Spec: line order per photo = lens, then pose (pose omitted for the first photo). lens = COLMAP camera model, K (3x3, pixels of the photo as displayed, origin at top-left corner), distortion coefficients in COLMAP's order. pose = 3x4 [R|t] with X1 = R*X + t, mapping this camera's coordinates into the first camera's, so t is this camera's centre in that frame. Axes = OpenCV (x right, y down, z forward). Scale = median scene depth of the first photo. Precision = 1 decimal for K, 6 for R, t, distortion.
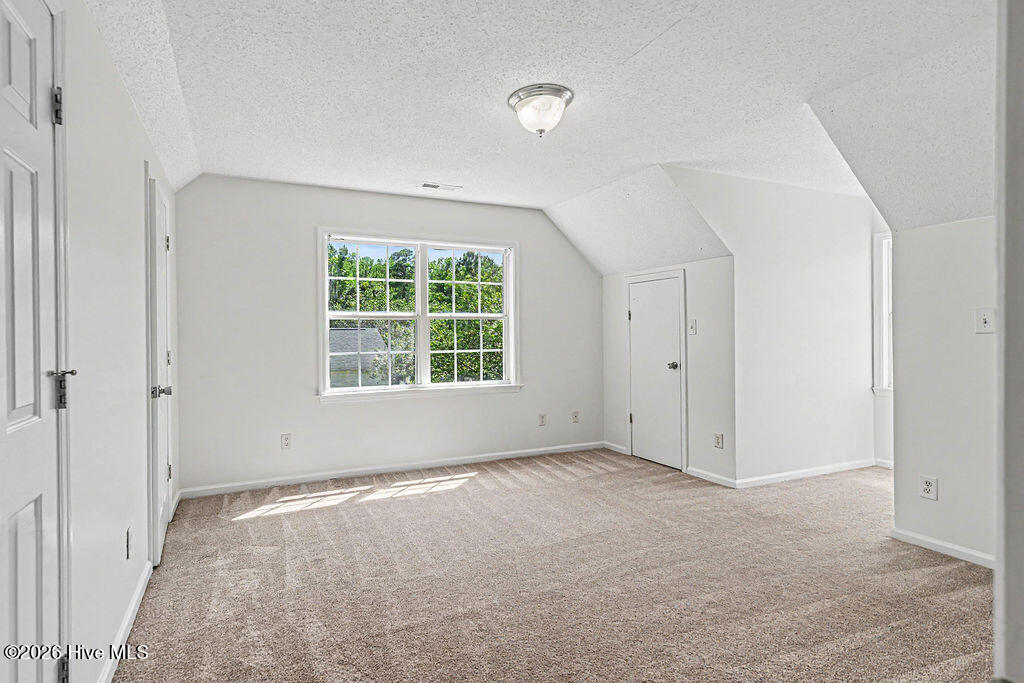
lens RADIAL K [[552.3, 0, 515.9], [0, 552.3, 341.5], [0, 0, 1]] dist [-0.003783, -0.002420]
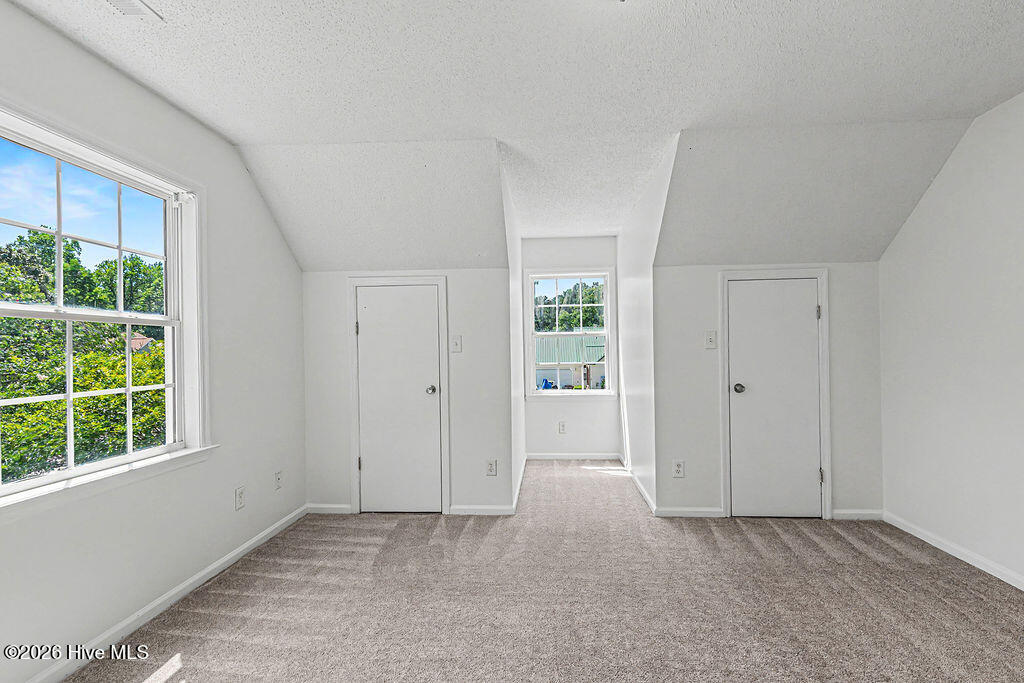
lens RADIAL K [[468.2, 0, 512.4], [0, 468.2, 349.5], [0, 0, 1]] dist [0.014700, 0.000238]
pose [[0.494649, -0.002075, 0.869090, -0.300928], [0.022622, 0.999689, -0.010489, -0.008137], [-0.868798, 0.024849, 0.494542, 0.599712]]
